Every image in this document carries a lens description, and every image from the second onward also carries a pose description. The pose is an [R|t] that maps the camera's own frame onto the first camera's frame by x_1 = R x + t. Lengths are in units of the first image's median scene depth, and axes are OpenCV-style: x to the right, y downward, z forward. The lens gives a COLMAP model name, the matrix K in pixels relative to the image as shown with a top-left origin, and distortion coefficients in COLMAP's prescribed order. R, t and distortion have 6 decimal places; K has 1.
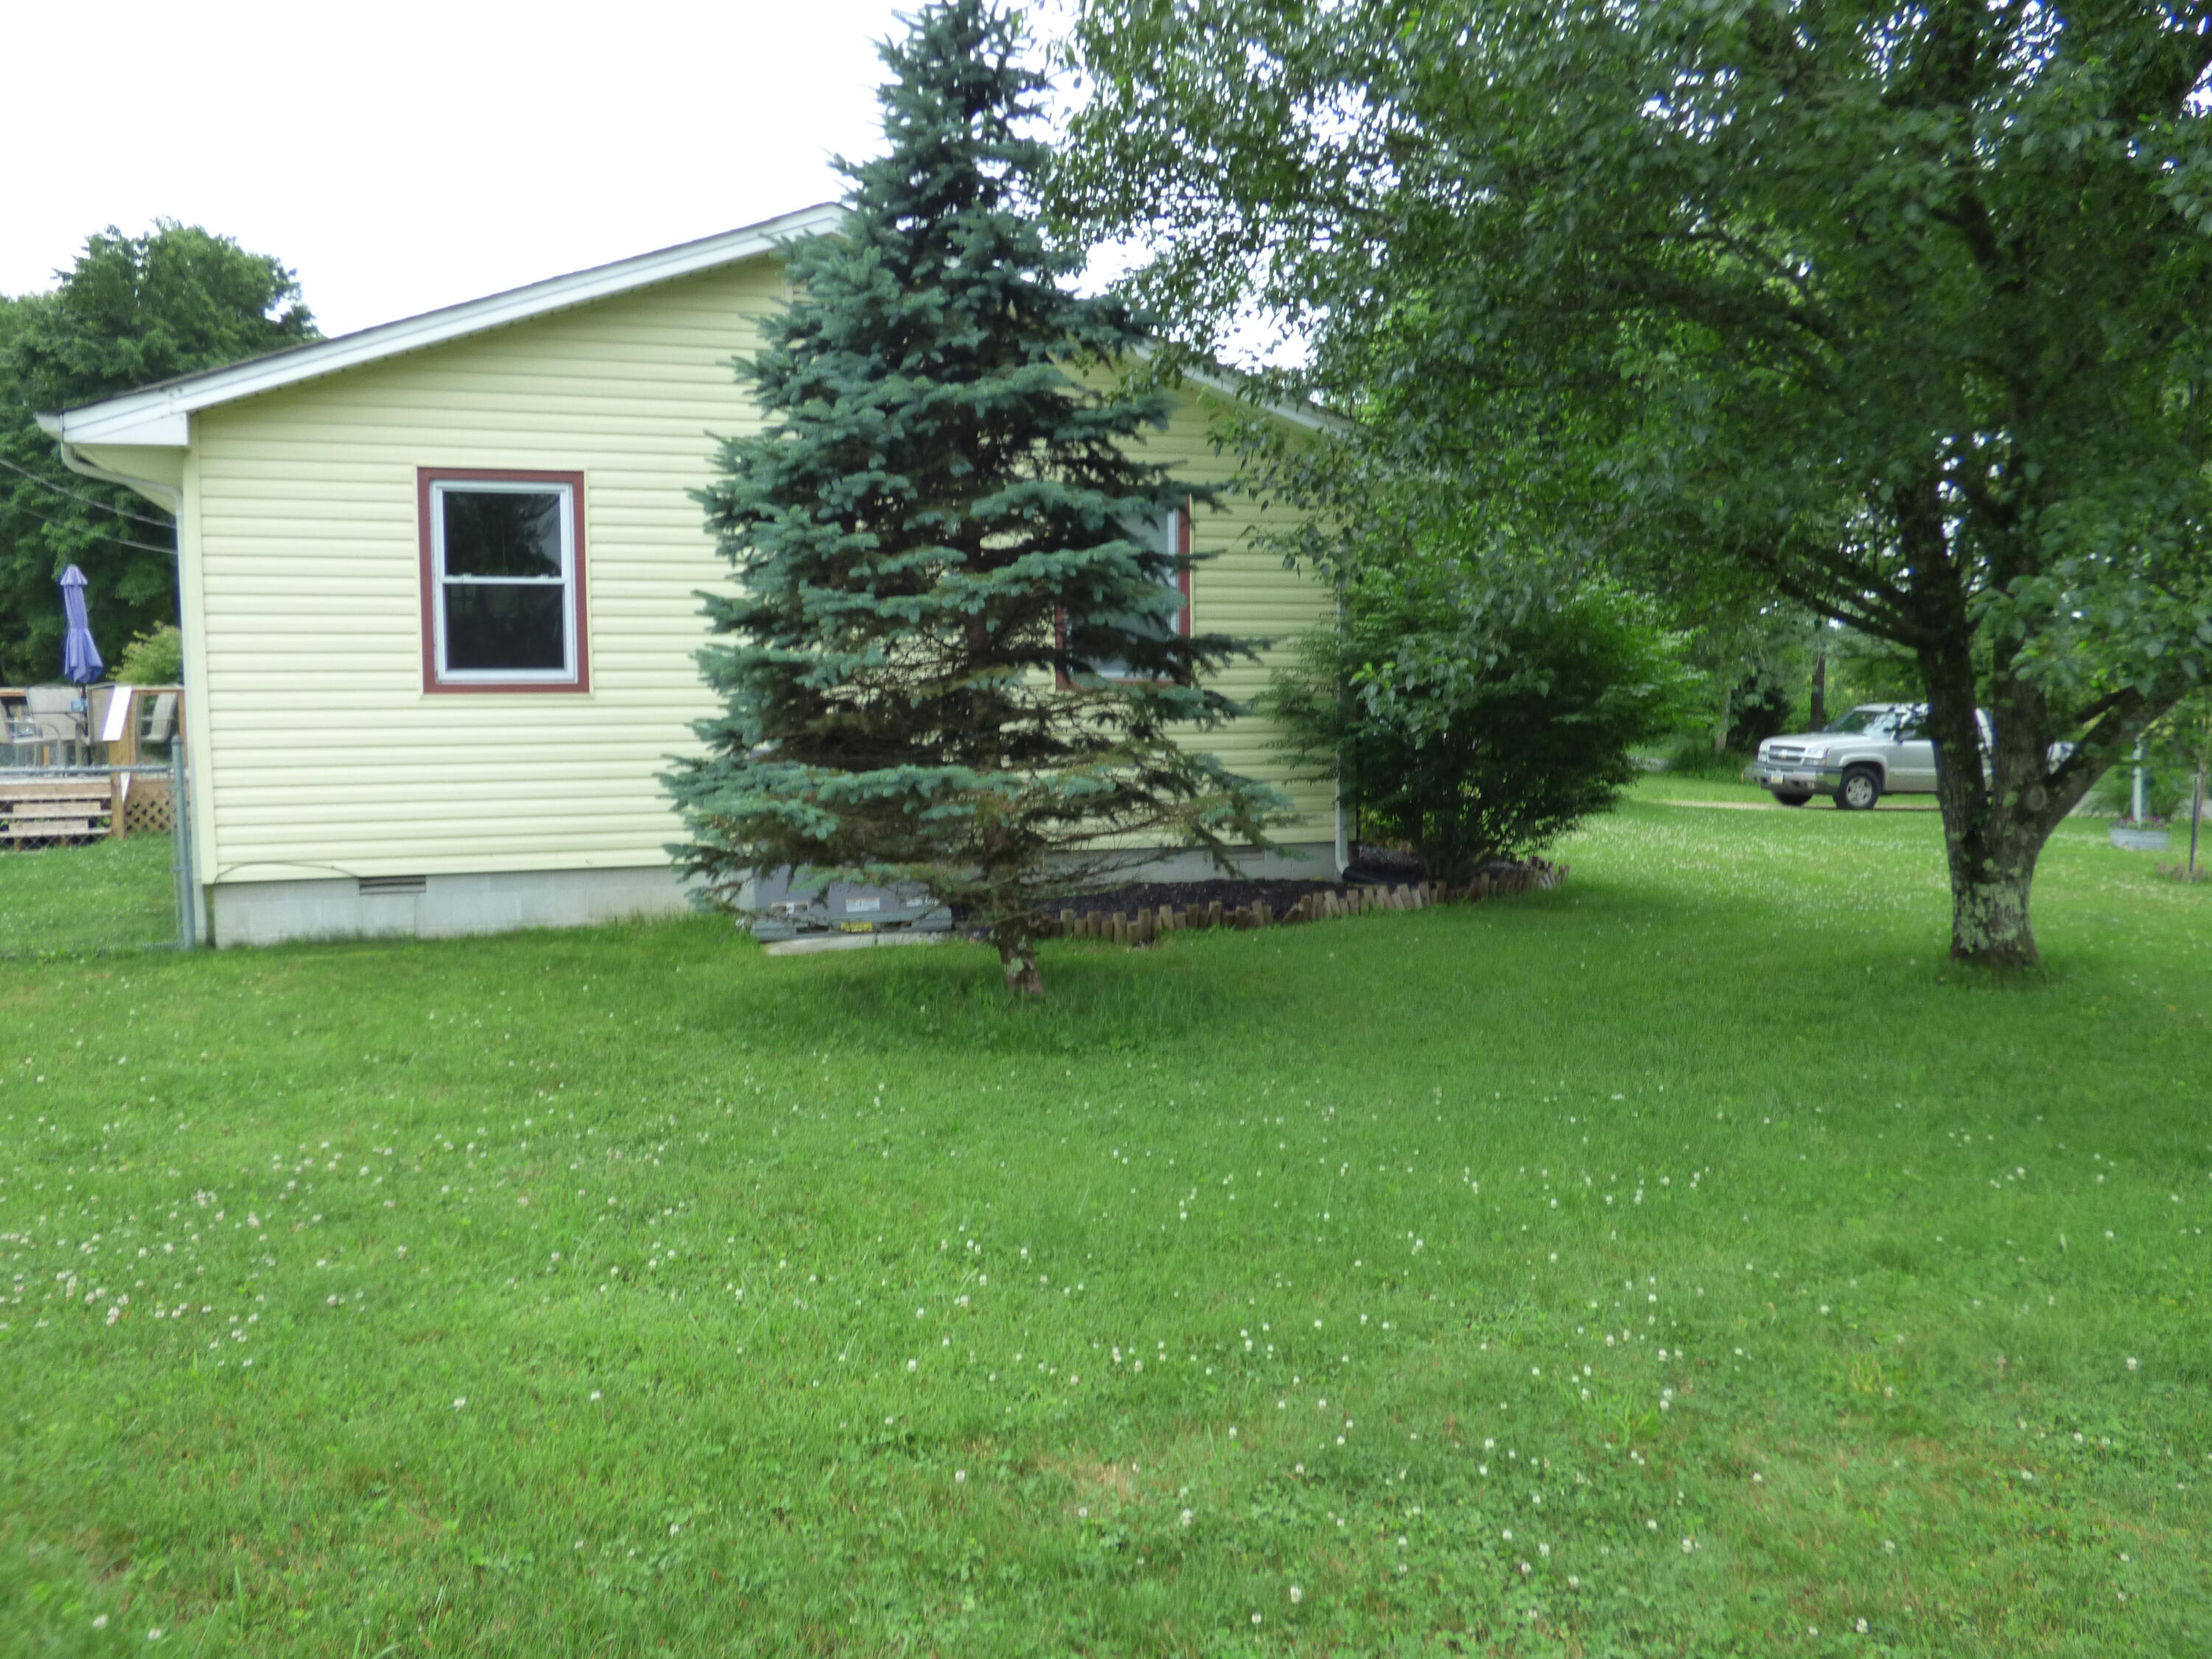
lens RADIAL K [[1814.7, 0, 1106.7], [0, 1814.7, 822.1], [0, 0, 1]] dist [-0.014964, 0.005844]
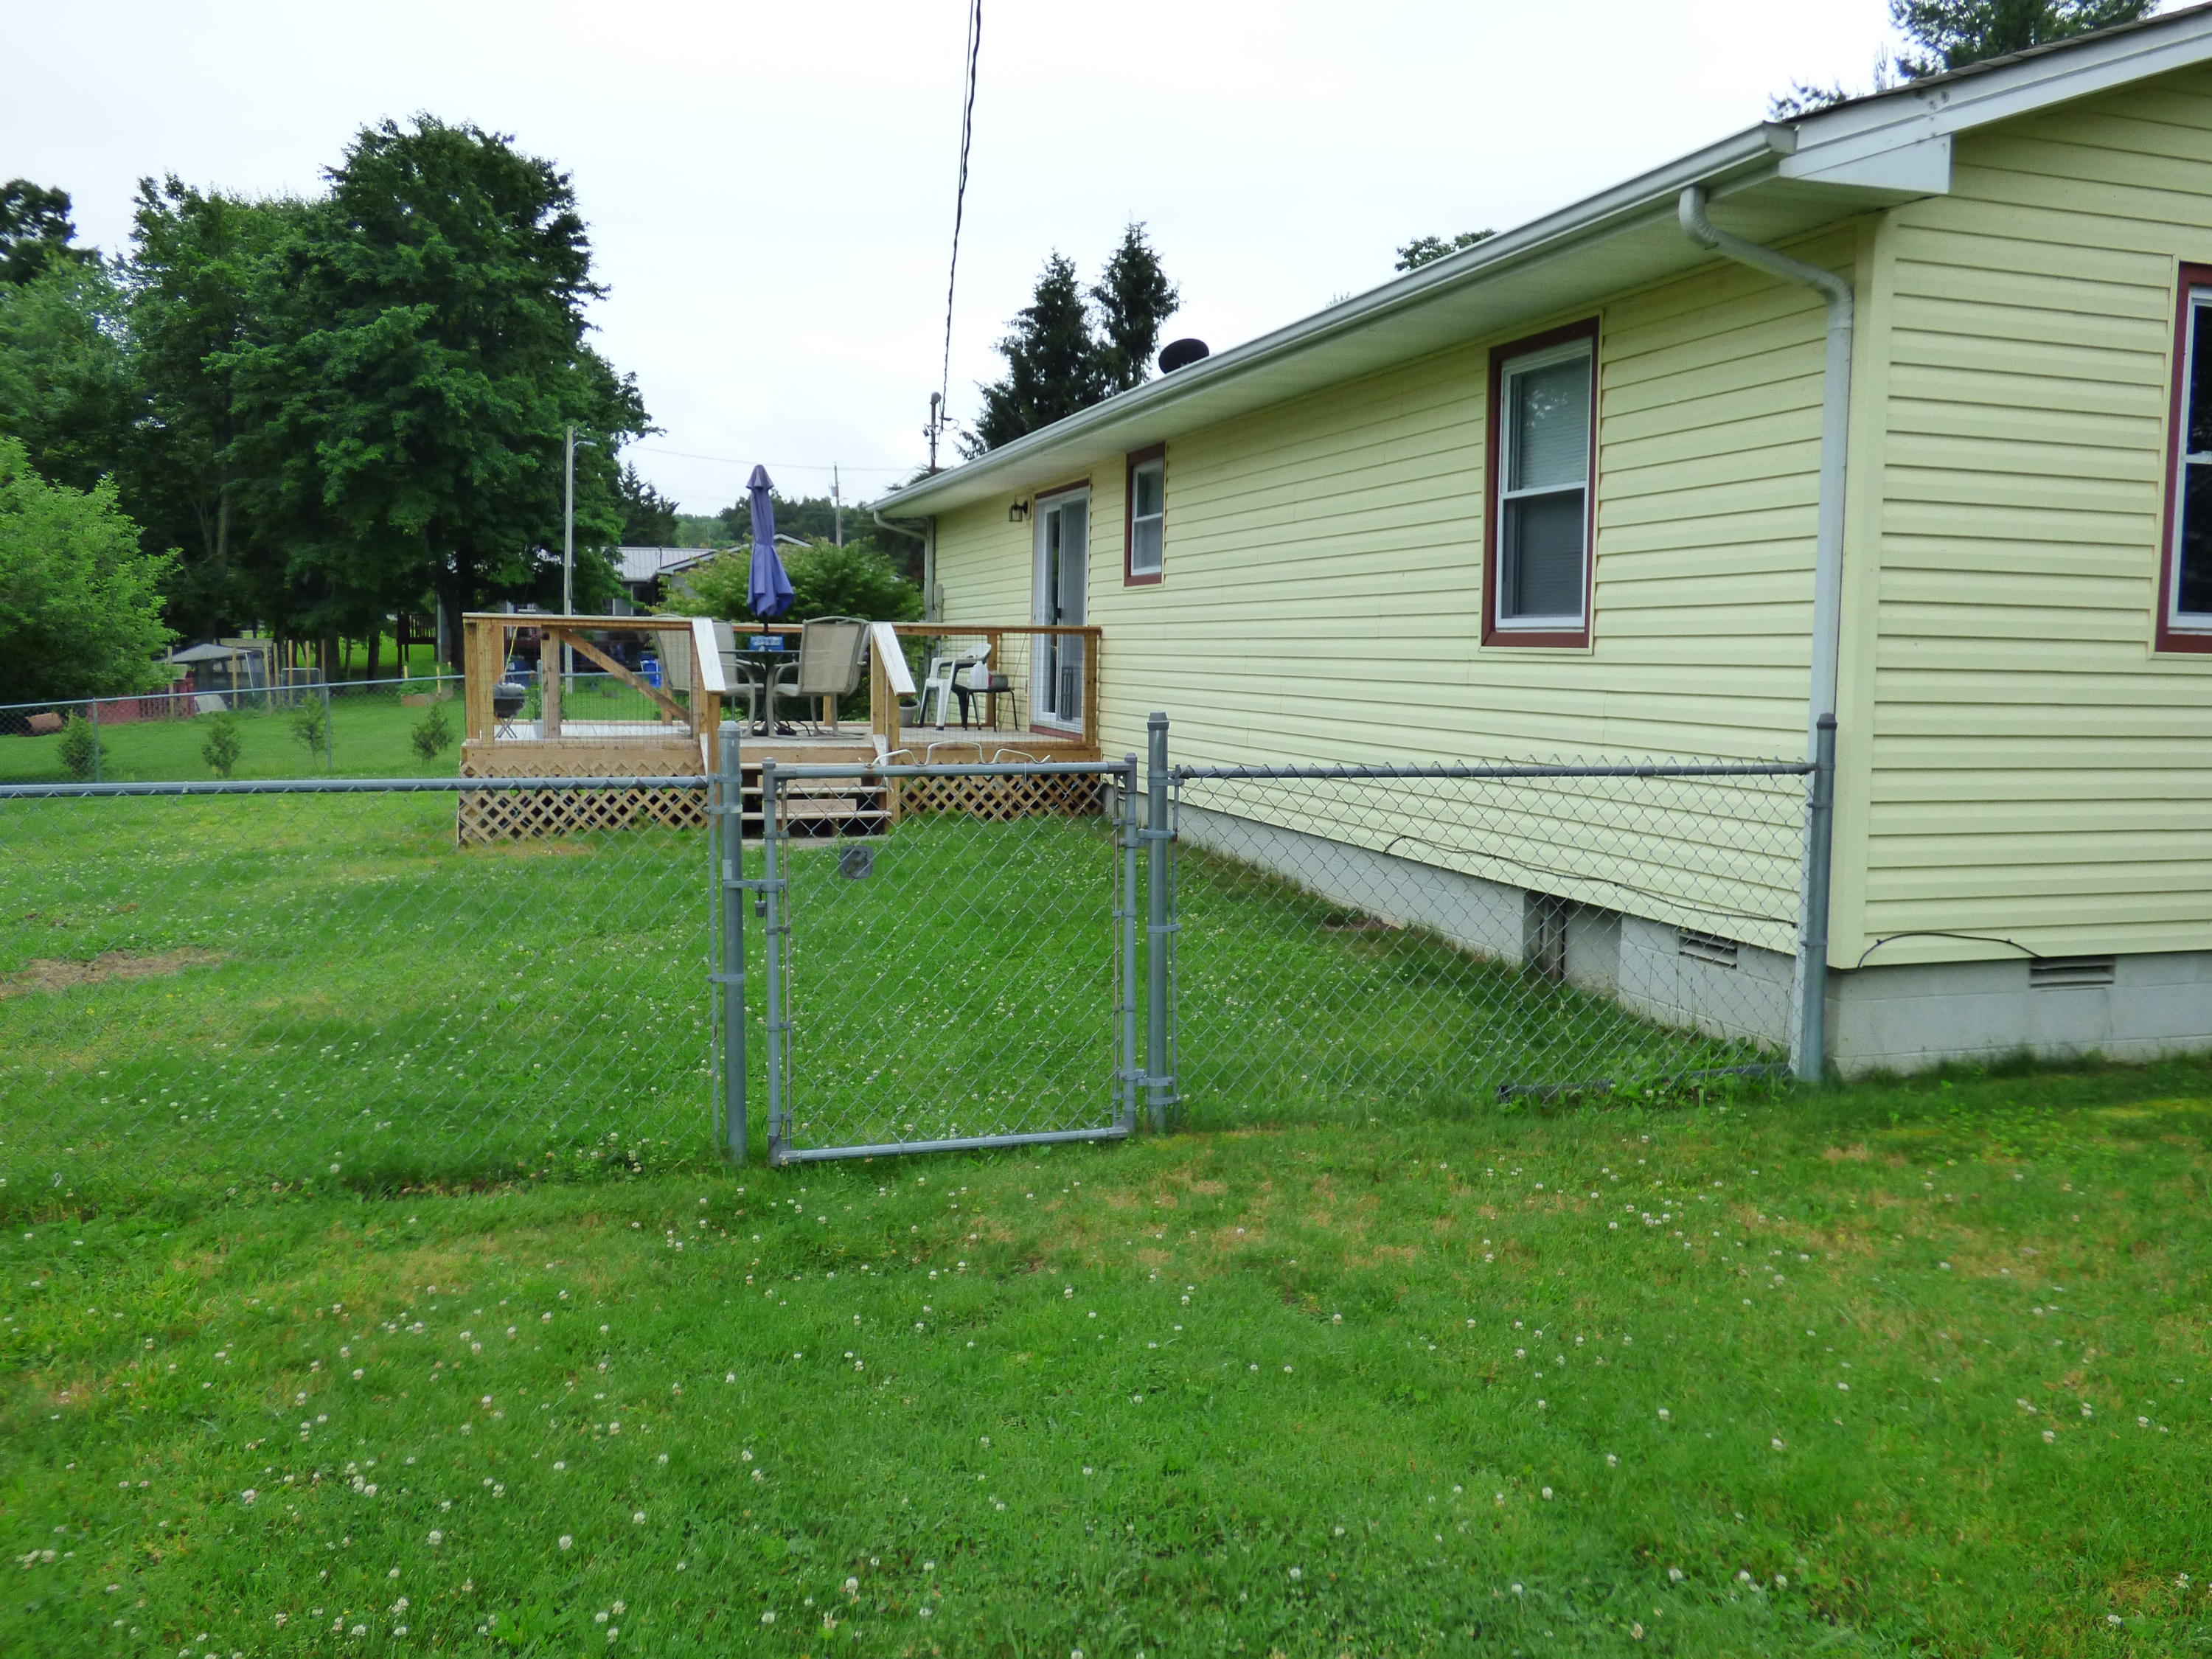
lens RADIAL K [[1814.7, 0, 1106.7], [0, 1814.7, 834.1], [0, 0, 1]] dist [-0.014964, 0.005844]
pose [[0.998793, 0.029556, -0.039222, -0.140684], [-0.028368, 0.999132, 0.030508, -0.003972], [0.040090, -0.029358, 0.998765, 0.080492]]
